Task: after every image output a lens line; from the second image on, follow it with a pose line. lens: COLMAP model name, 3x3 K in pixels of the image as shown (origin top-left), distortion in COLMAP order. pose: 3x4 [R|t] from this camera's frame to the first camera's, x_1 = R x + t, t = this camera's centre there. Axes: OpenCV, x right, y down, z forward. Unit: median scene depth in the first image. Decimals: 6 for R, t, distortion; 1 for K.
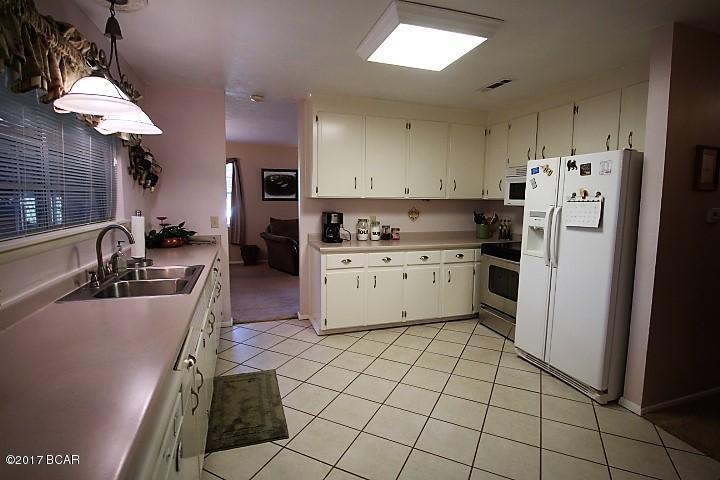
lens RADIAL K [[373.5, 0, 360.0], [0, 373.5, 240.0], [0, 0, 1]] dist [-0.004313, -0.008635]
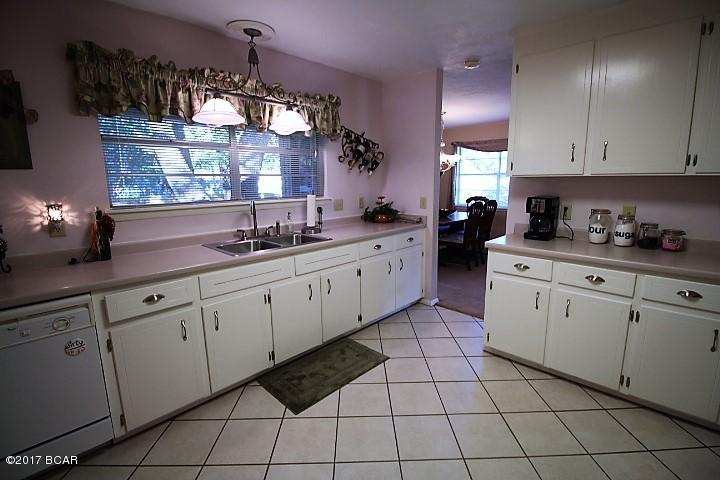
lens RADIAL K [[339.0, 0, 360.0], [0, 339.0, 240.0], [0, 0, 1]] dist [0.000863, -0.009055]
pose [[0.448537, 0.143143, -0.882227, 0.375179], [-0.084660, 0.989458, 0.117499, -0.041791], [0.889746, 0.021987, 0.455927, 0.418510]]
